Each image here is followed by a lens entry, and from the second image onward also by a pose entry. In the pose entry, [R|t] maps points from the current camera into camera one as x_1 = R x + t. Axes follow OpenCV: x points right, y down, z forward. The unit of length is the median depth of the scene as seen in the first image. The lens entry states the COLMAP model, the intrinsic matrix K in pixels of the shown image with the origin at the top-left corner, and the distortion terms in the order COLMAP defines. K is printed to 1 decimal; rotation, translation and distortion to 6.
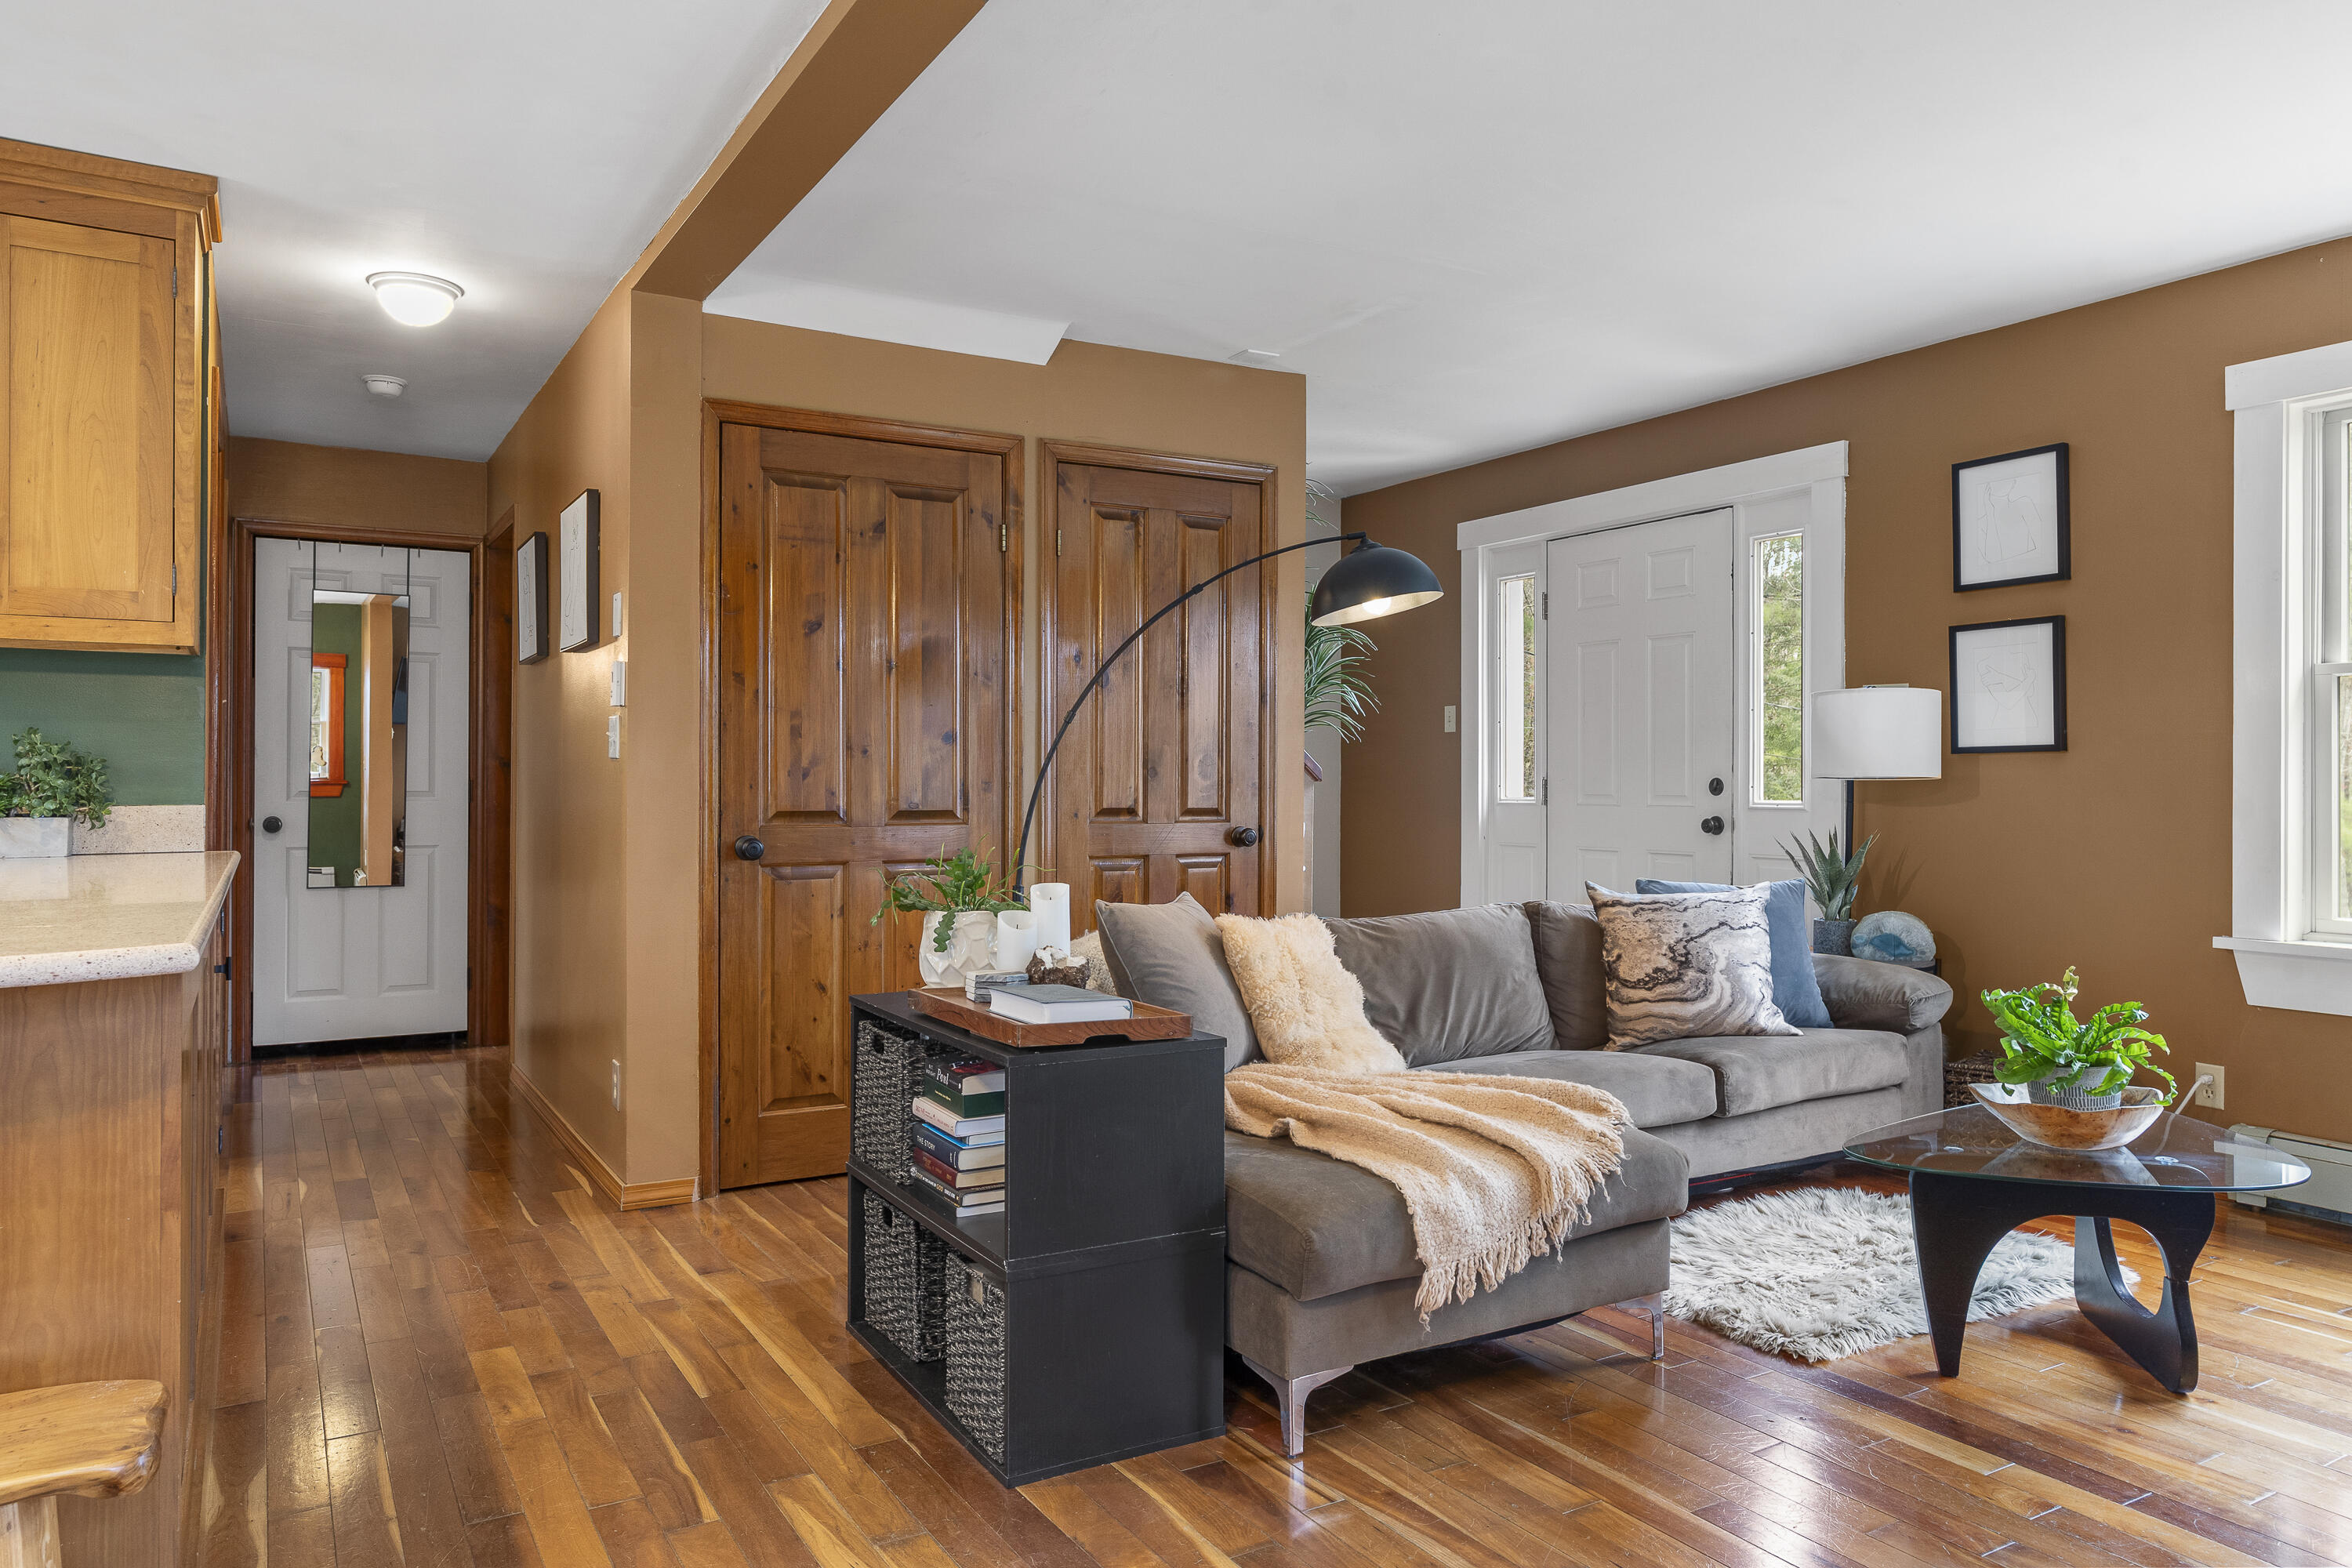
lens RADIAL K [[1549.1, 0, 1182.6], [0, 1549.1, 776.3], [0, 0, 1]] dist [0.001004, 0.004553]
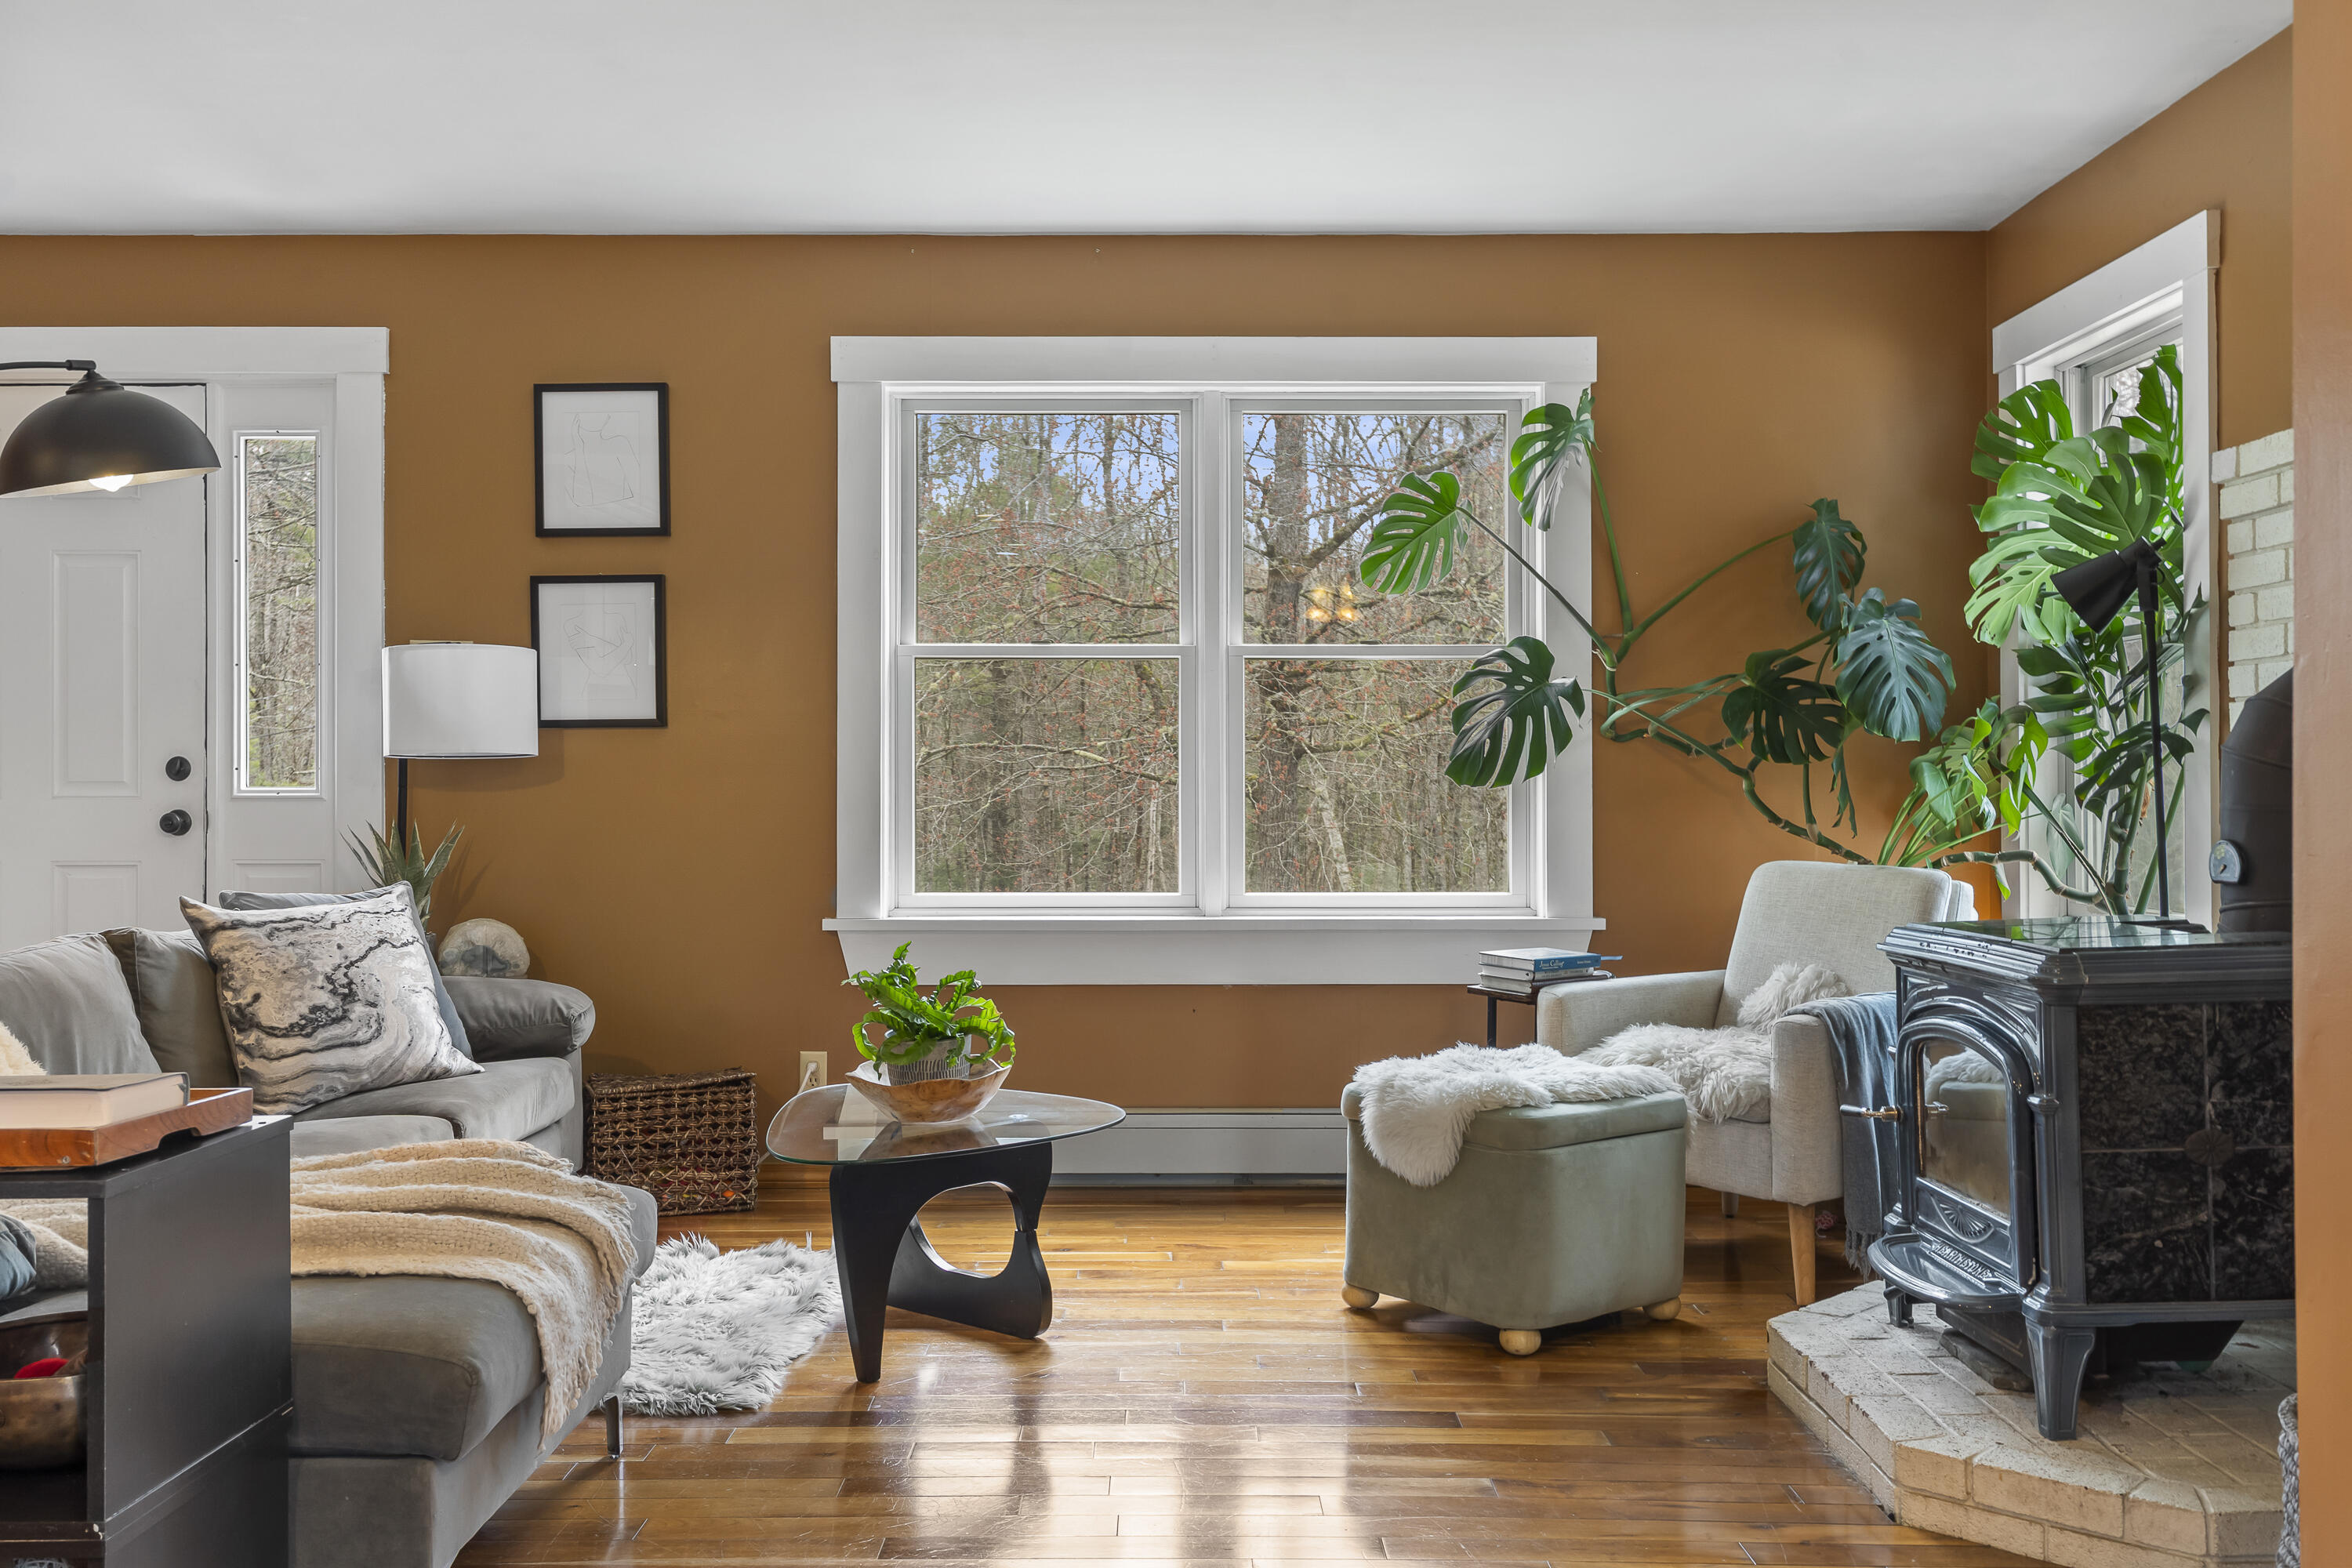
lens RADIAL K [[2105.5, 0, 1173.4], [0, 2105.5, 780.4], [0, 0, 1]] dist [0.005959, 0.010794]
pose [[0.509864, -0.000717, 0.860255, -0.357125], [-0.000090, 1.000000, 0.000887, 0.015014], [-0.860255, -0.000530, 0.509864, 0.134548]]
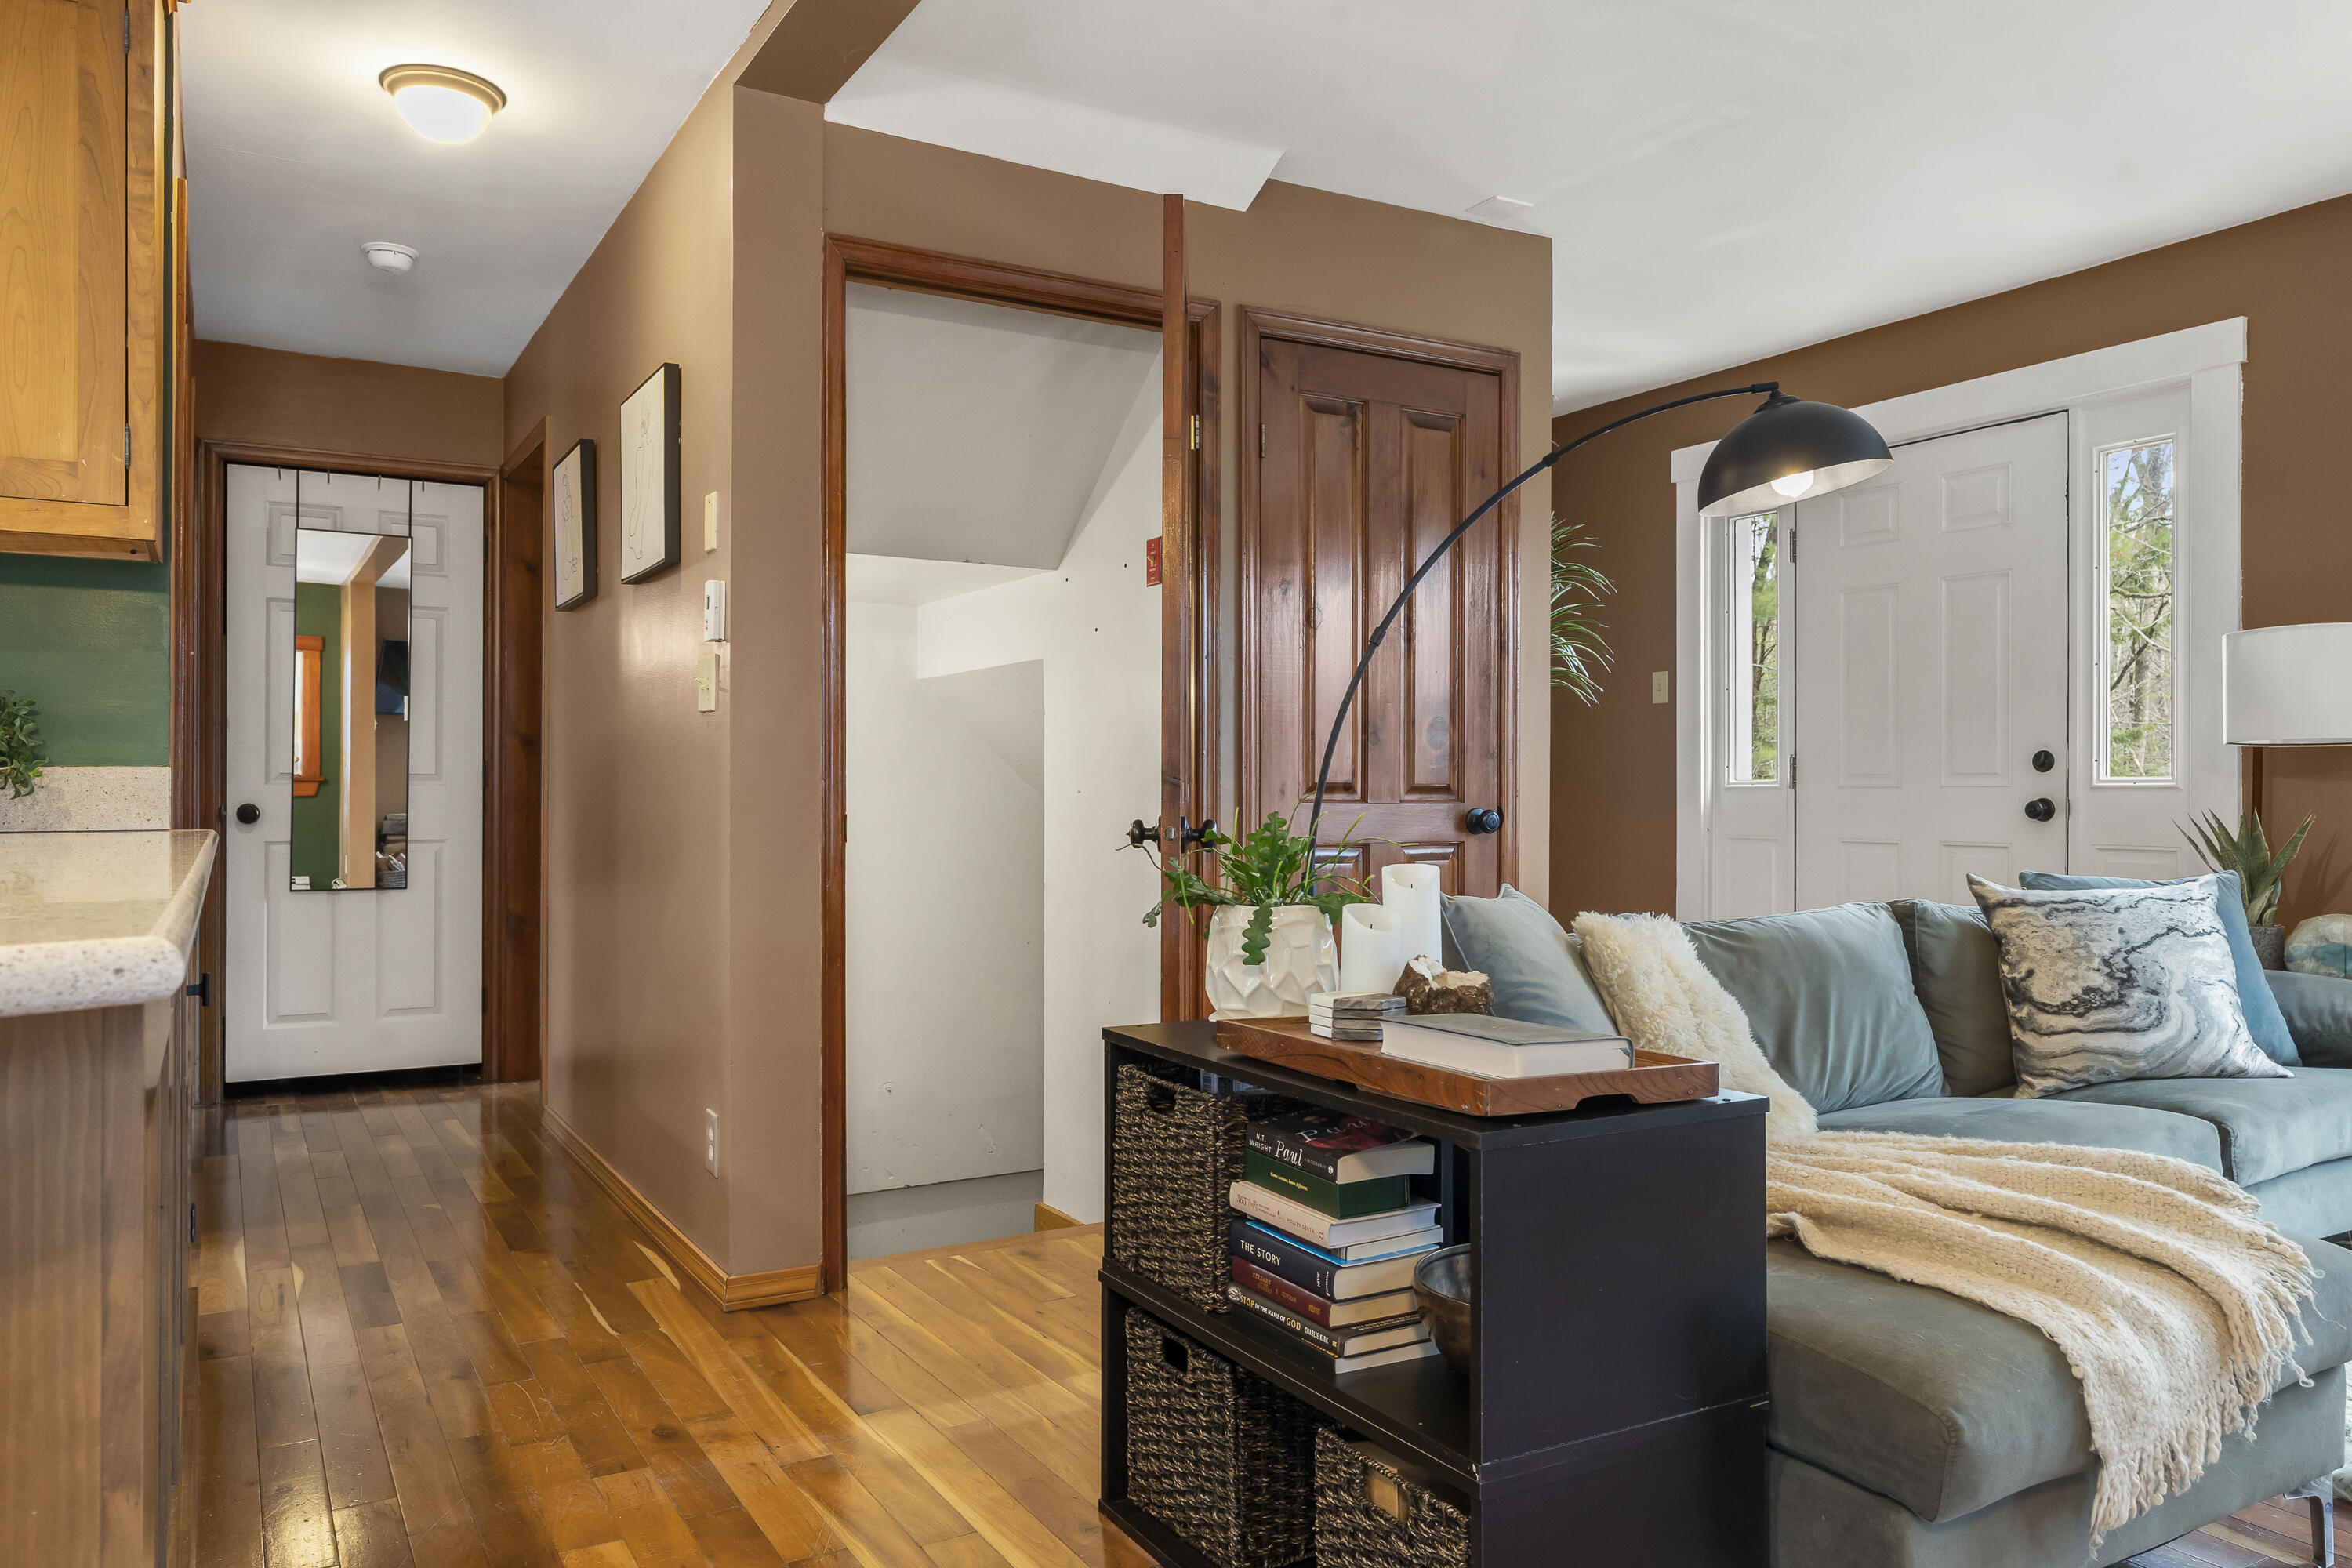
lens RADIAL K [[1621.7, 0, 1174.9], [0, 1621.7, 789.9], [0, 0, 1]] dist [0.010178, -0.004657]
pose [[0.999985, -0.001068, -0.005322, -0.136054], [0.001082, 0.999996, 0.002525, 0.025403], [0.005320, -0.002531, 0.999983, 0.209642]]
